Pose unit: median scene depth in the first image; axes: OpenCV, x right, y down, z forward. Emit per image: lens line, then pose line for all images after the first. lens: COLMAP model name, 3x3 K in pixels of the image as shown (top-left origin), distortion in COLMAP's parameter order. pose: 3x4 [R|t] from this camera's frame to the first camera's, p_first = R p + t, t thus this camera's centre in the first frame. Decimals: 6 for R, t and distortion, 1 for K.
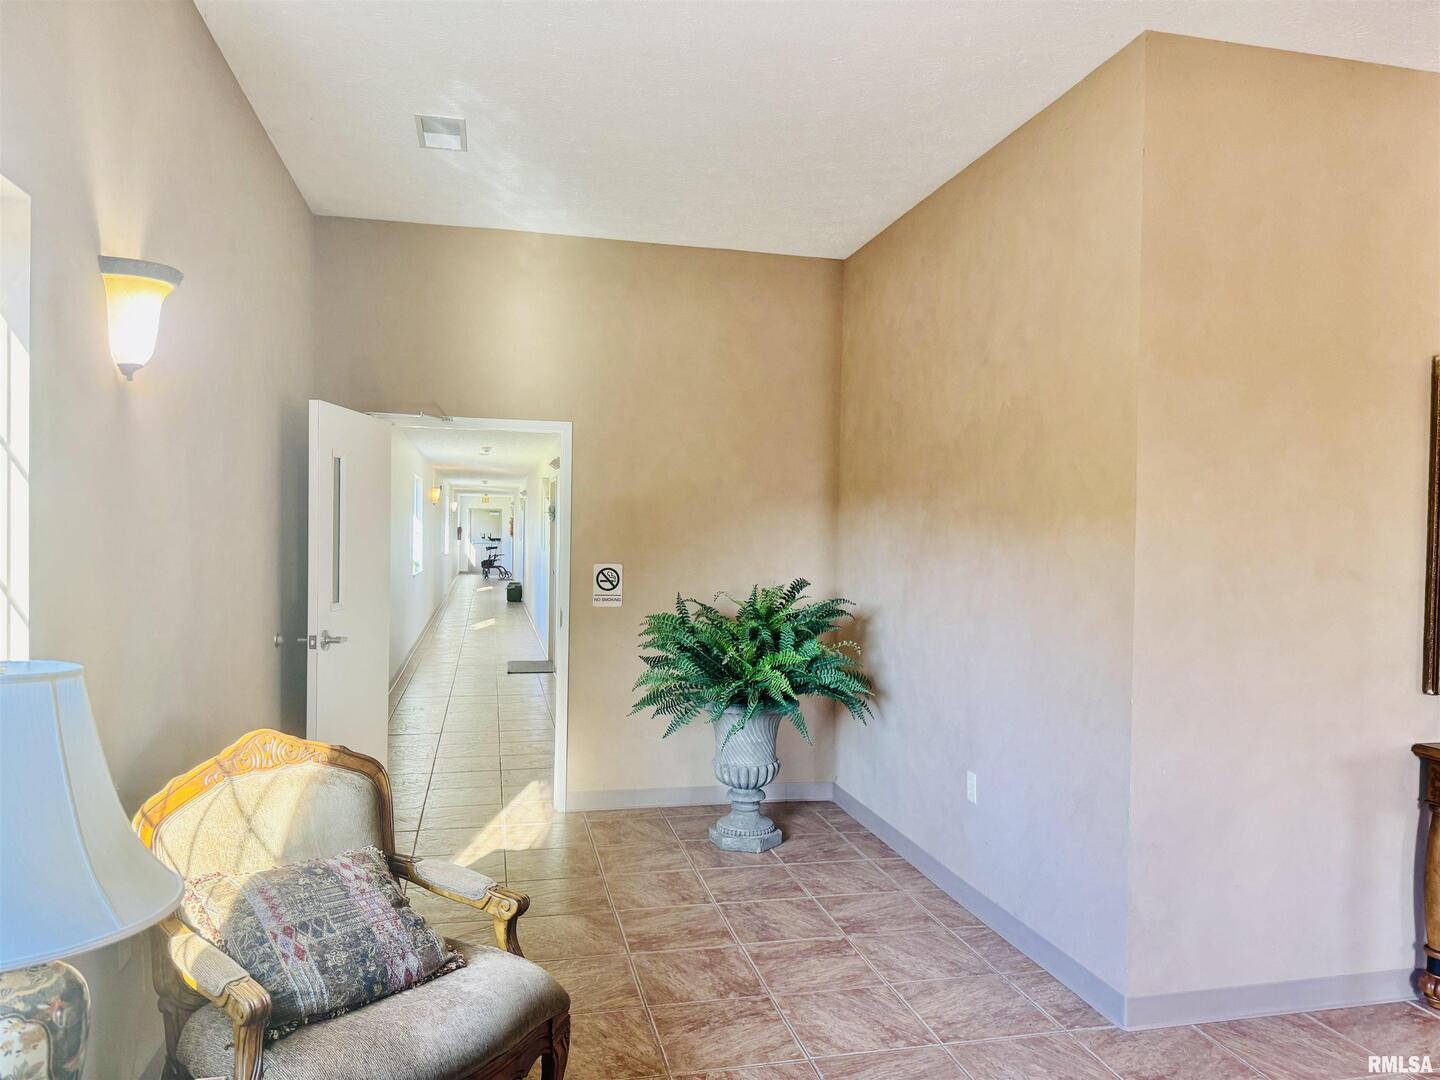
lens RADIAL K [[1018.3, 0, 716.2], [0, 1018.3, 541.9], [0, 0, 1]] dist [0.021613, -0.027235]
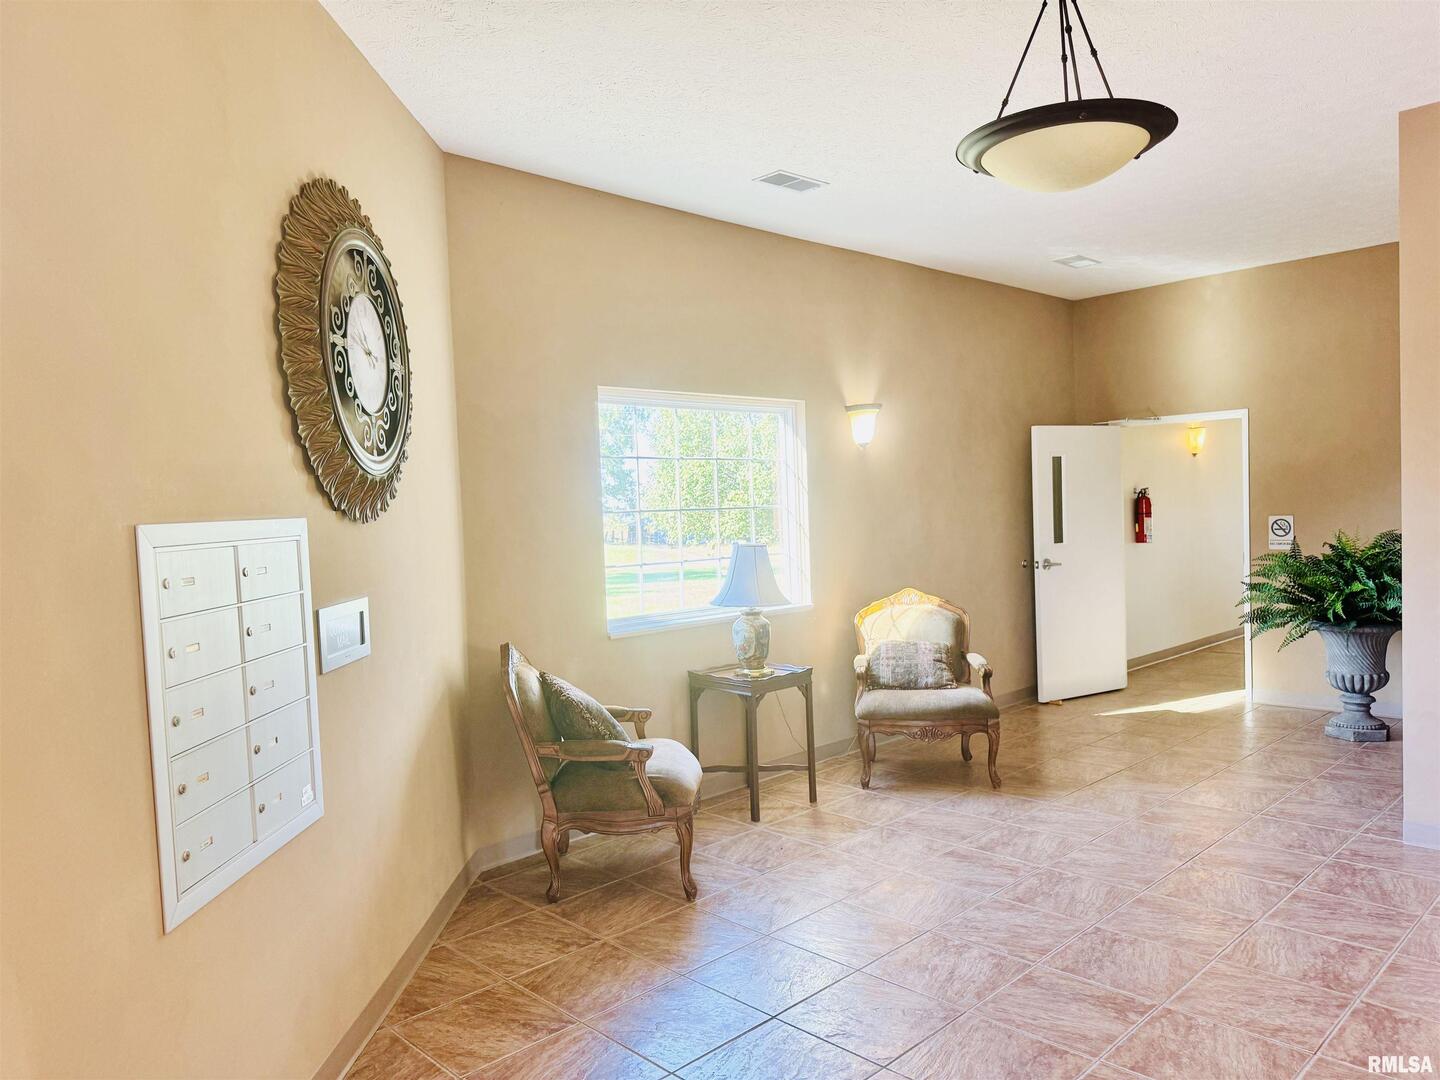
lens RADIAL K [[1018.3, 0, 716.2], [0, 1018.3, 541.9], [0, 0, 1]] dist [0.021613, -0.027235]
pose [[0.521788, 0.000183, -0.853075, 0.781769], [0.032856, 0.999254, 0.020311, 0.005684], [0.852443, -0.038627, 0.521392, -0.362413]]
